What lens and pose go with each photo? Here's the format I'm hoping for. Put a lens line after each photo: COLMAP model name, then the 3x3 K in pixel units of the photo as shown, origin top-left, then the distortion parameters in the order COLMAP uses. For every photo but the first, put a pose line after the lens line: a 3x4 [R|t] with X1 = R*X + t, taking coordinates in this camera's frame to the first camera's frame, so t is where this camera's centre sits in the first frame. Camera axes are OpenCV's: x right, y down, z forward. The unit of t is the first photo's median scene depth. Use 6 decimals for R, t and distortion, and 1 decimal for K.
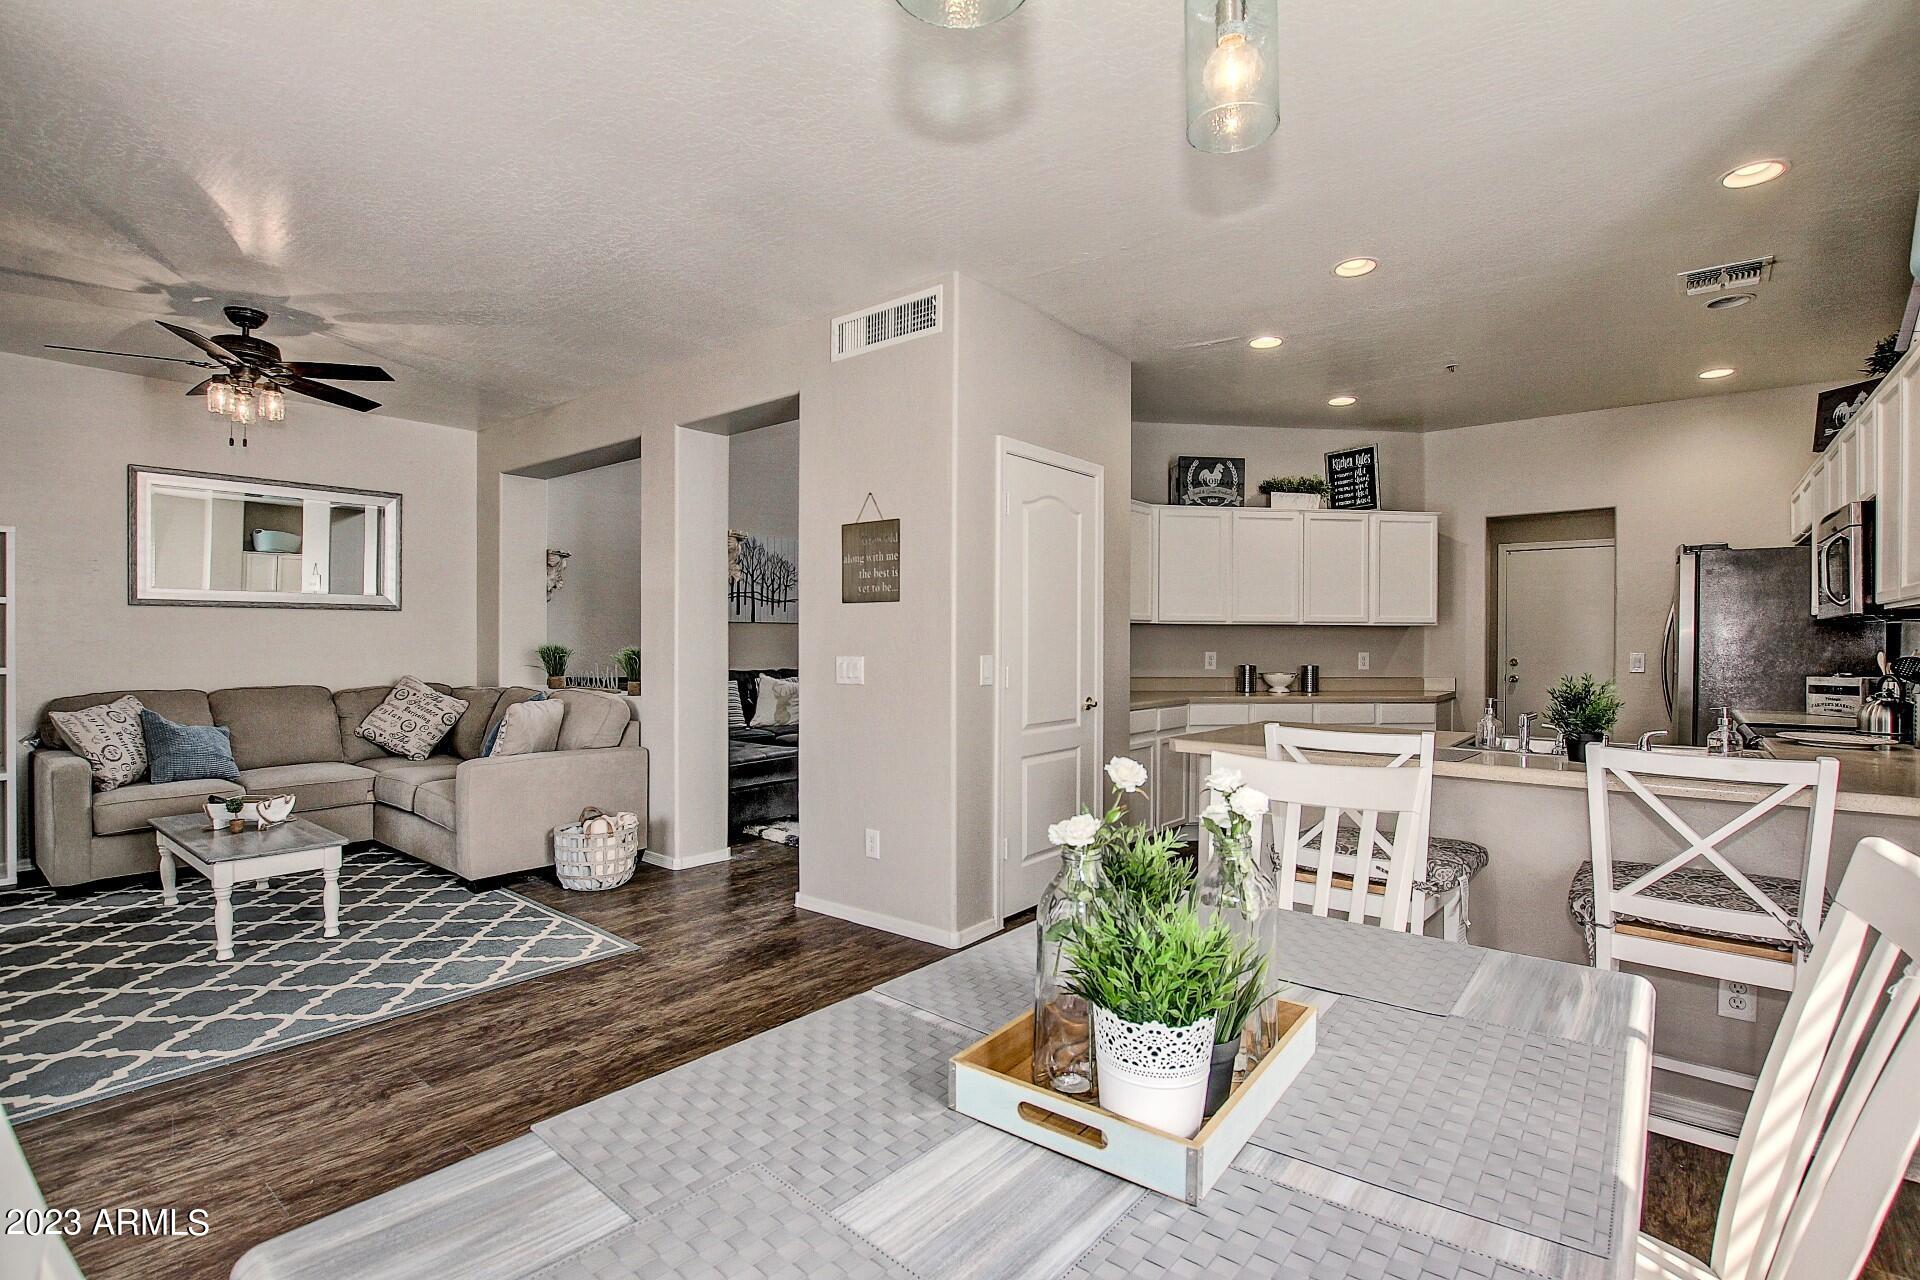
lens RADIAL K [[891.7, 0, 960.0], [0, 891.7, 640.0], [0, 0, 1]] dist [-0.031114, -0.000254]
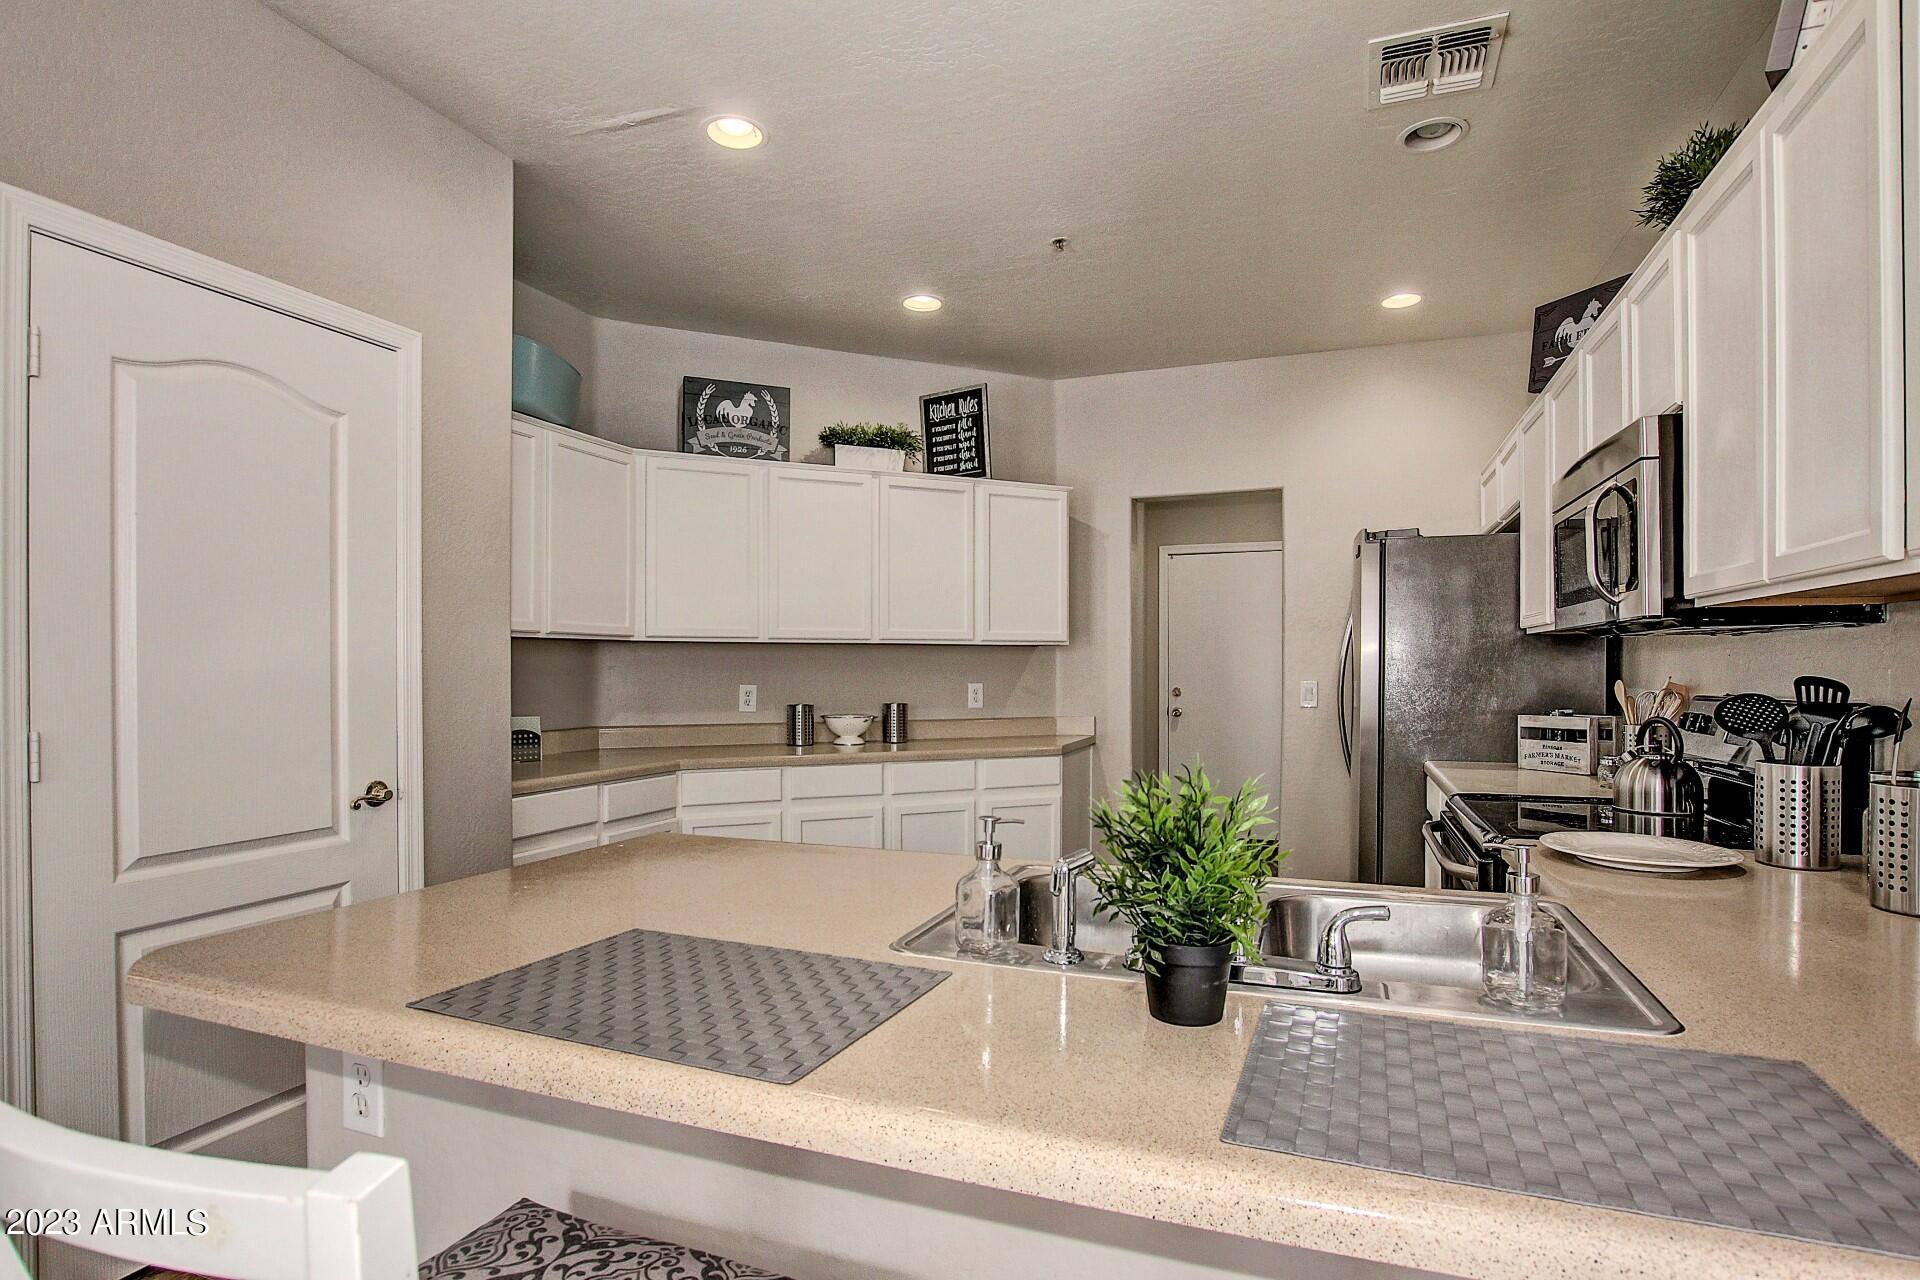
lens RADIAL K [[955.0, 0, 963.1], [0, 955.0, 676.4], [0, 0, 1]] dist [-0.047584, 0.000042]
pose [[0.951291, -0.008295, 0.308184, 0.225226], [0.005038, 0.999923, 0.011362, -0.000081], [-0.308254, -0.009256, 0.951259, 0.295723]]
